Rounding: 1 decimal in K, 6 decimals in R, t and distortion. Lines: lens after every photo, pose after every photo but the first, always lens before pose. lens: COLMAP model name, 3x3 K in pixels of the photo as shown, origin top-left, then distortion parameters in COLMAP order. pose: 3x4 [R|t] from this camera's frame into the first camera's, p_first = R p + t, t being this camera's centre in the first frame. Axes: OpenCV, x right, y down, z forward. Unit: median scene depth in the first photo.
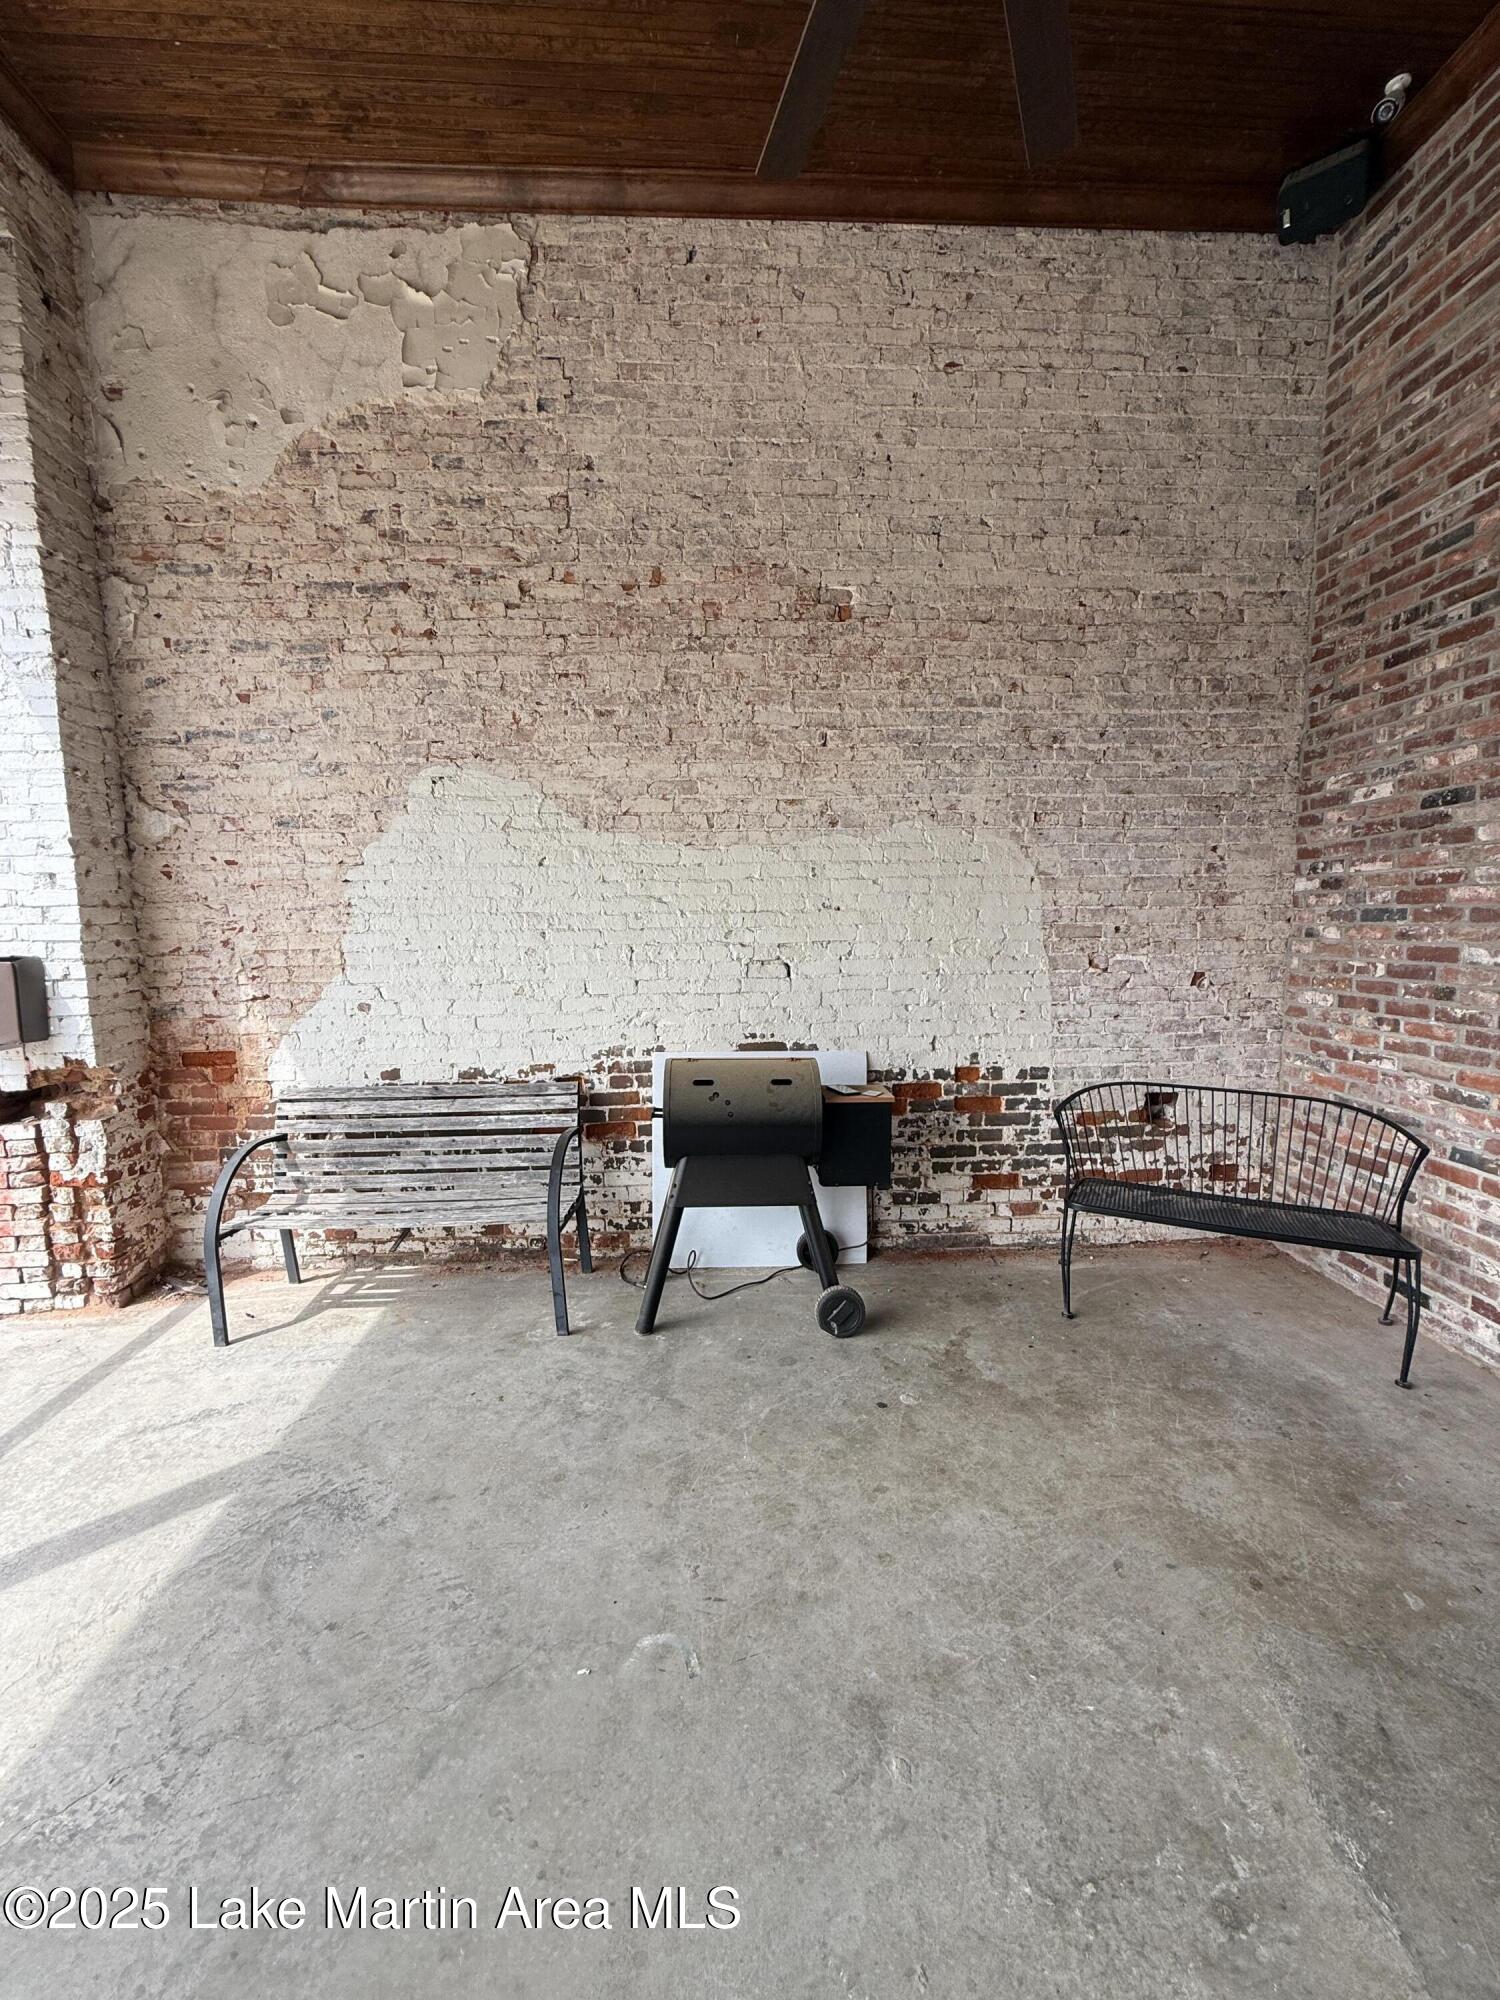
lens RADIAL K [[795.0, 0, 752.8], [0, 795.0, 999.1], [0, 0, 1]] dist [0.001217, -0.000740]
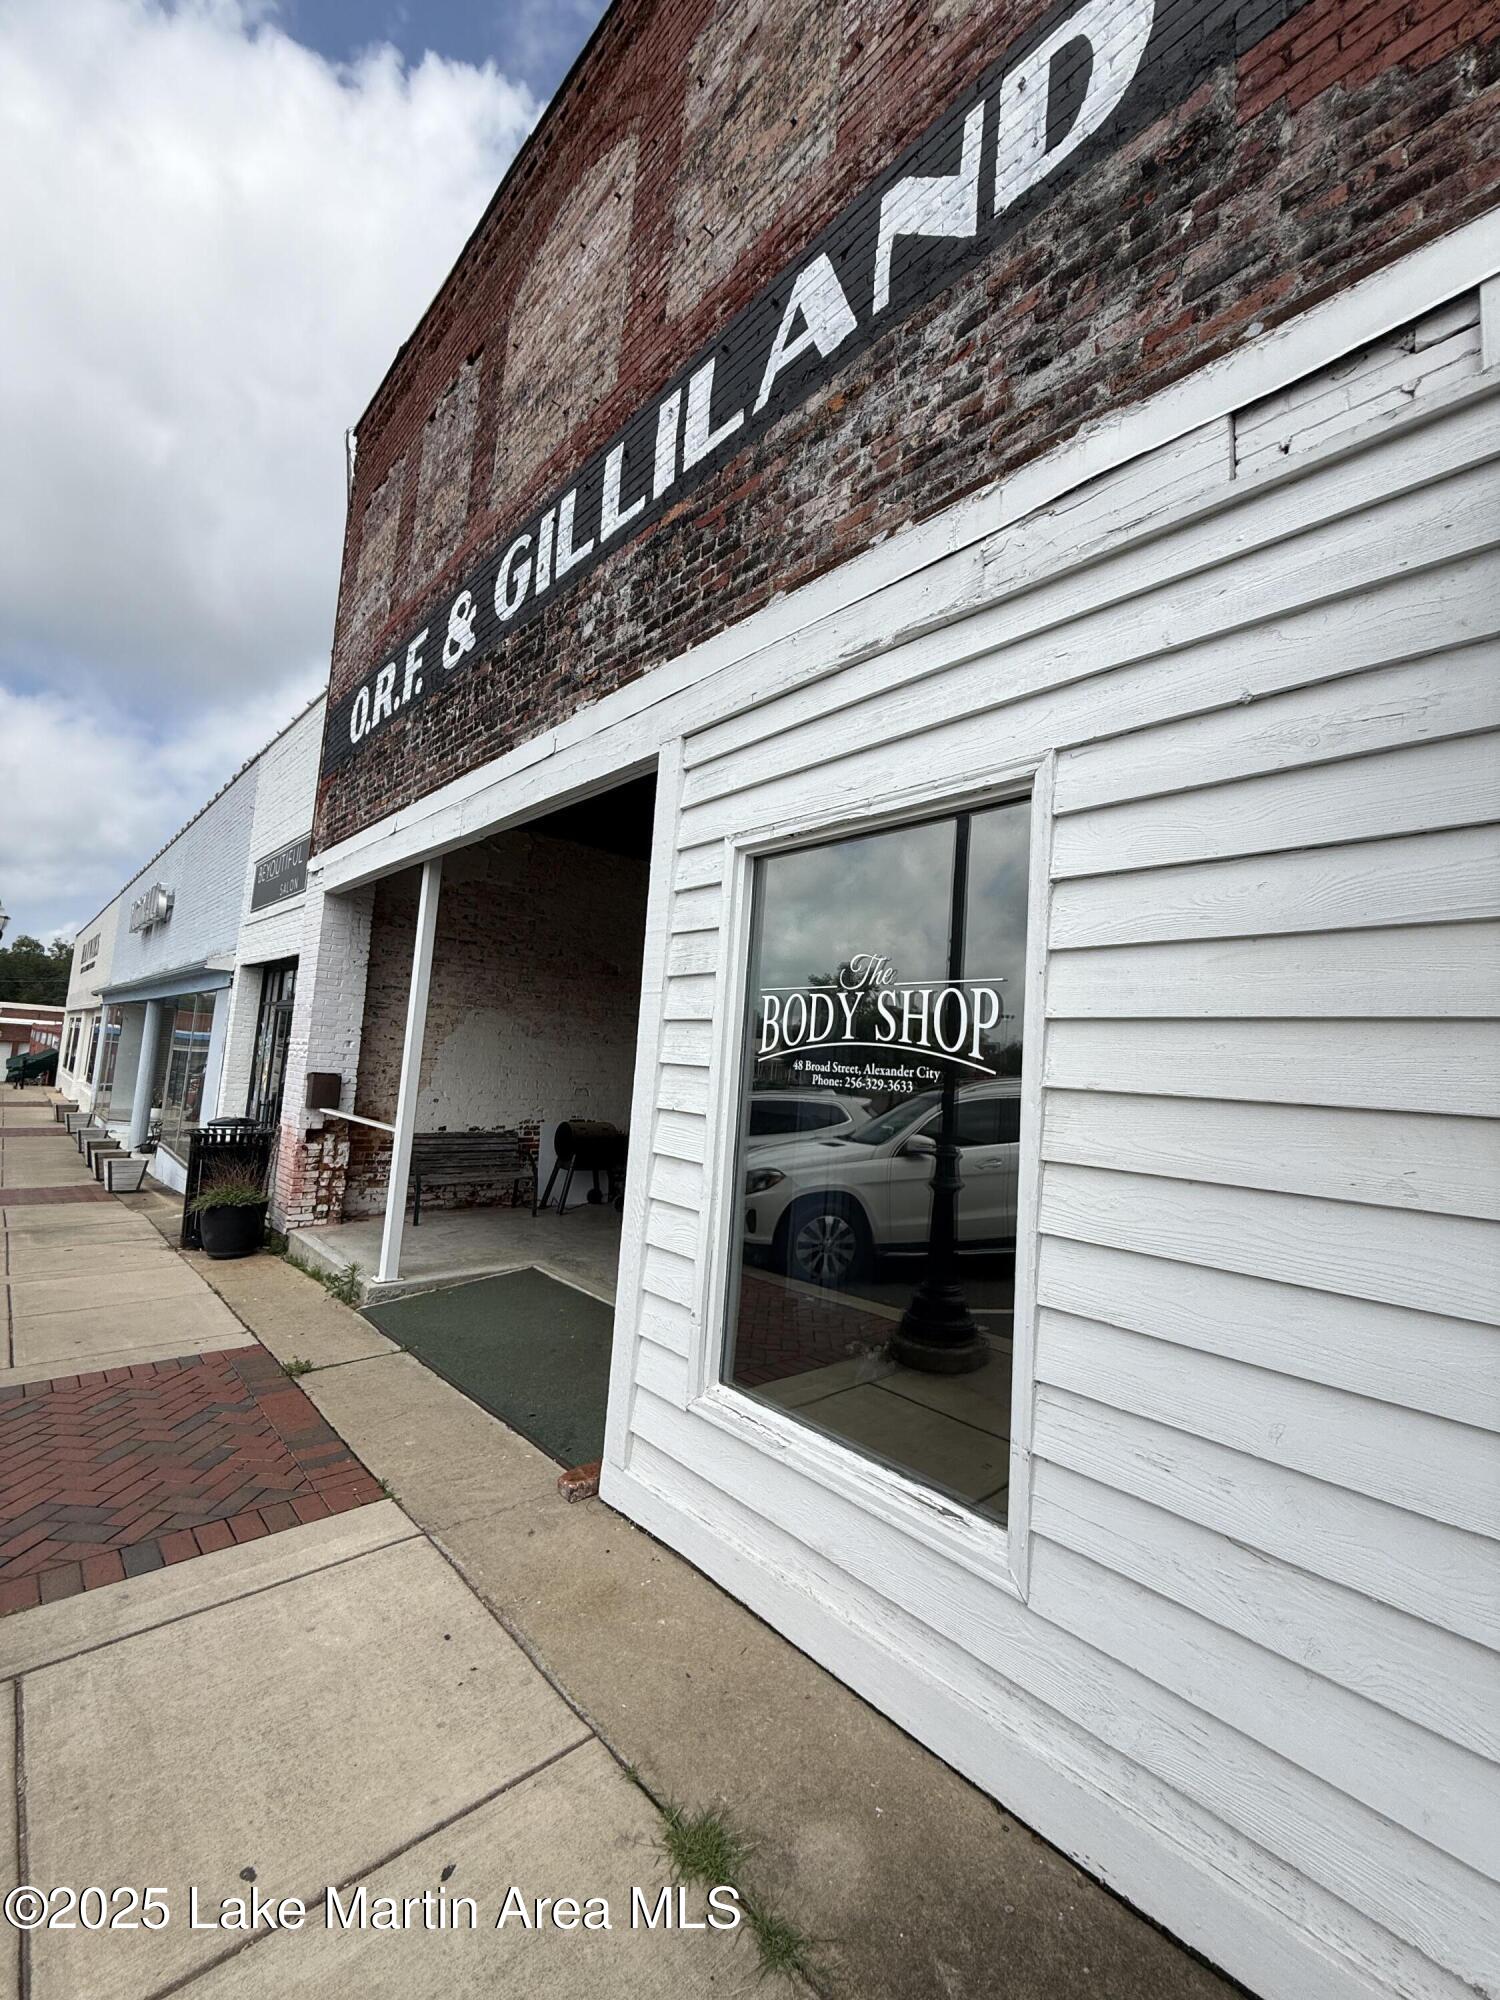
lens RADIAL K [[795.0, 0, 755.4], [0, 795.0, 1004.7], [0, 0, 1]] dist [0.001217, -0.000740]
pose [[0.769284, 0.114827, 0.628504, -1.364628], [-0.009359, 0.985637, -0.168619, 0.129290], [-0.638839, 0.123833, 0.759309, -1.604868]]
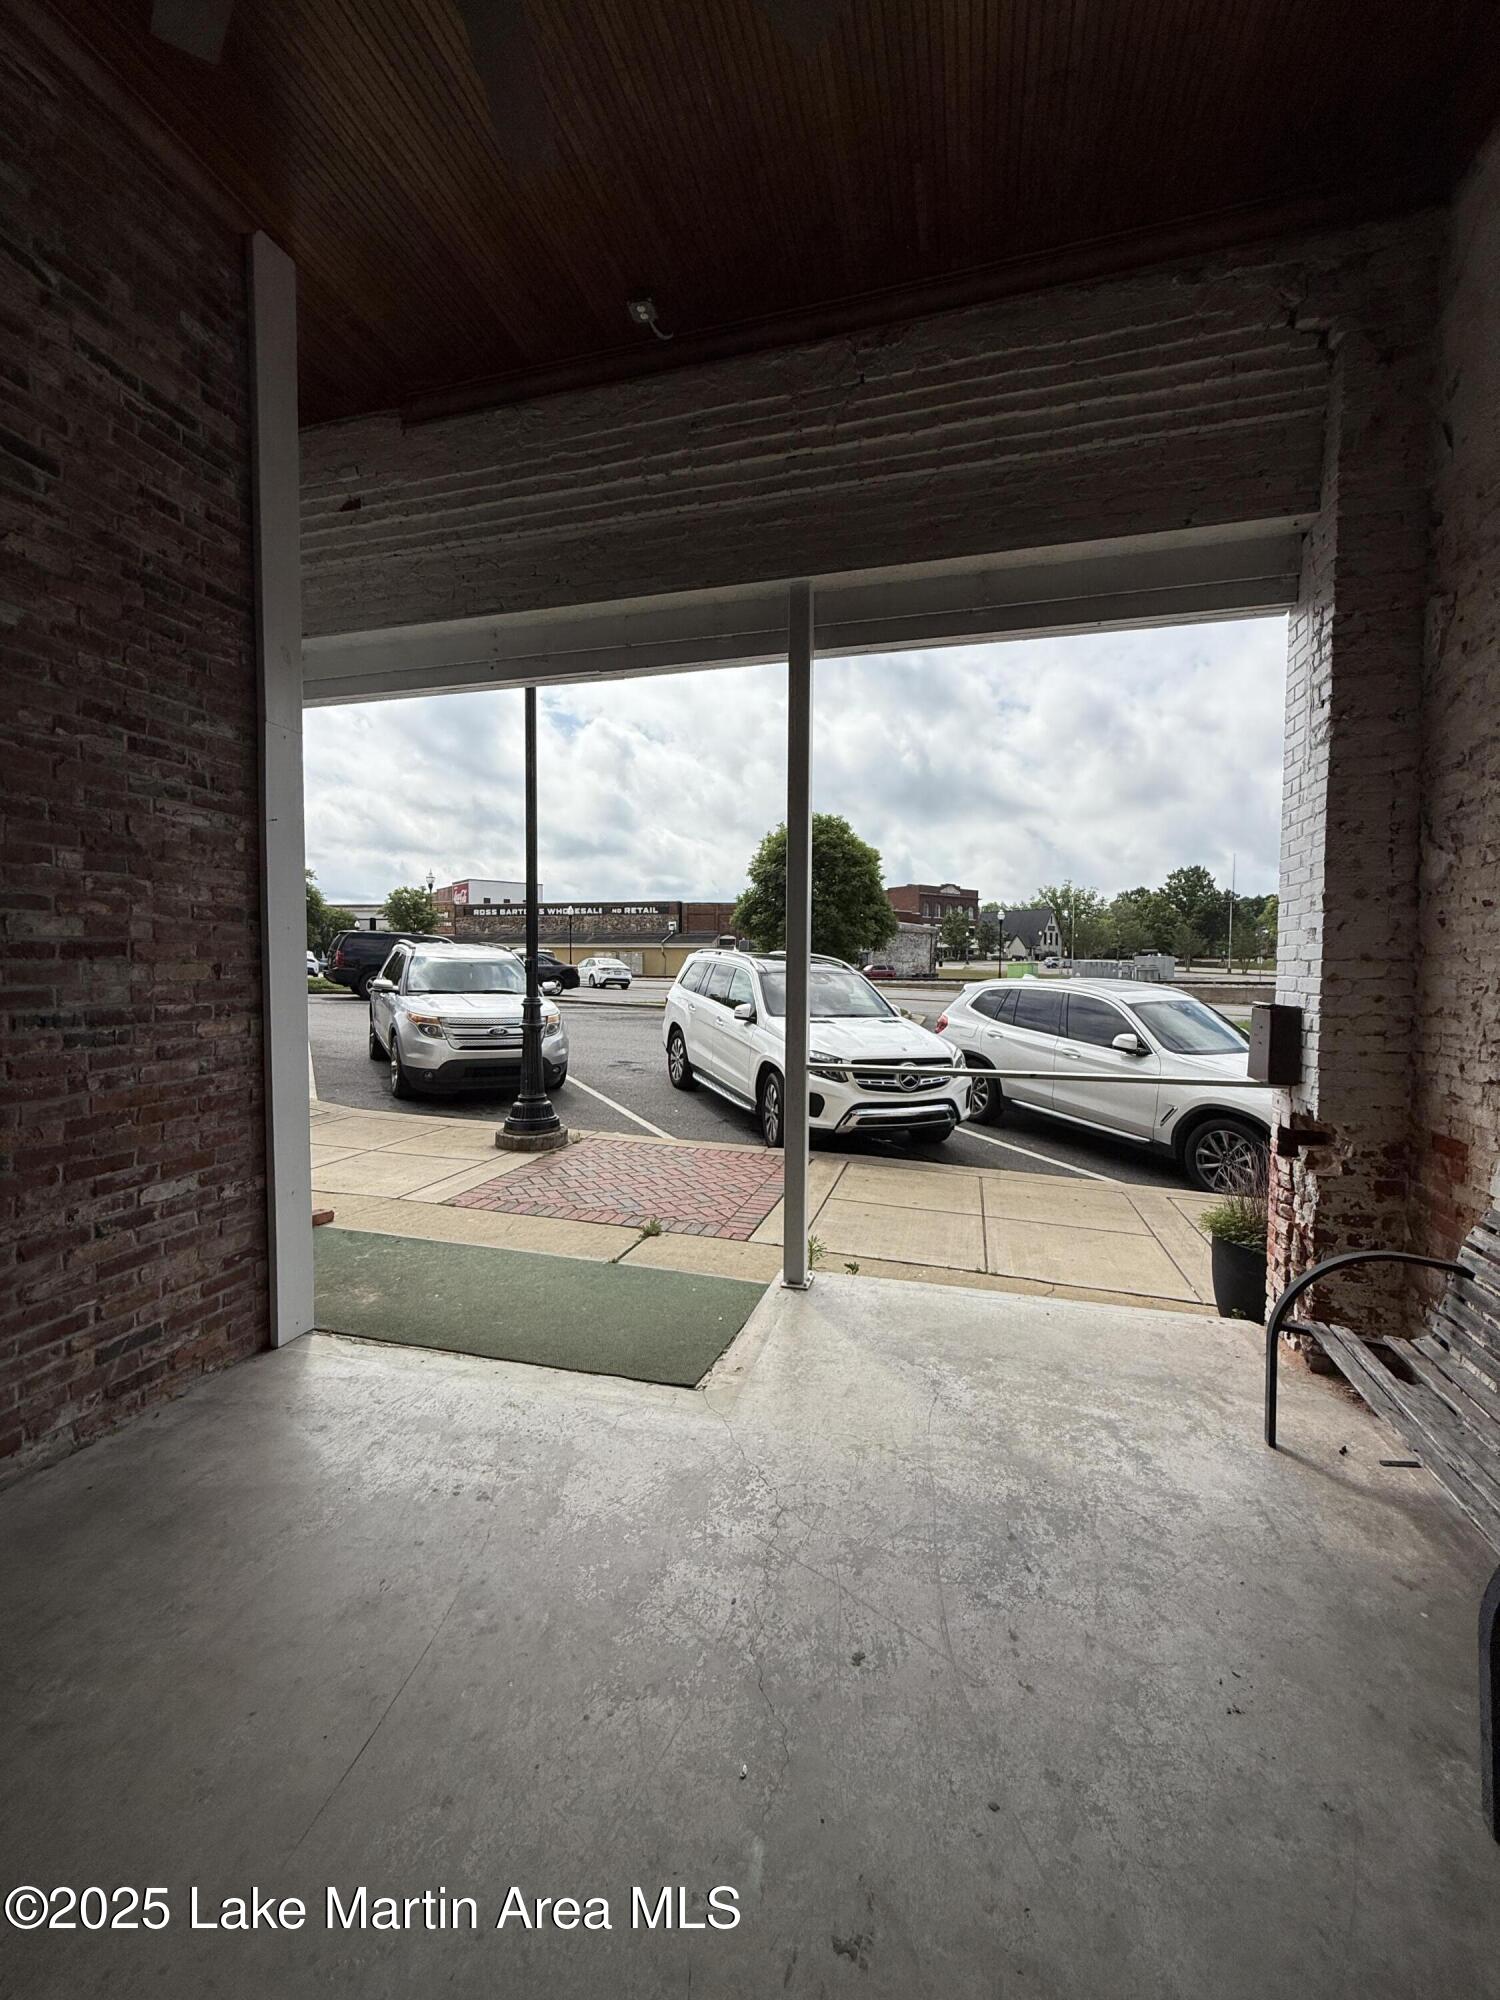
lens RADIAL K [[795.0, 0, 749.8], [0, 795.0, 998.7], [0, 0, 1]] dist [0.001217, -0.000740]
pose [[-0.329394, 0.049213, -0.942909, 0.316422], [-0.097819, 0.991488, 0.085921, -0.076898], [0.939112, 0.120537, -0.321776, 0.595605]]
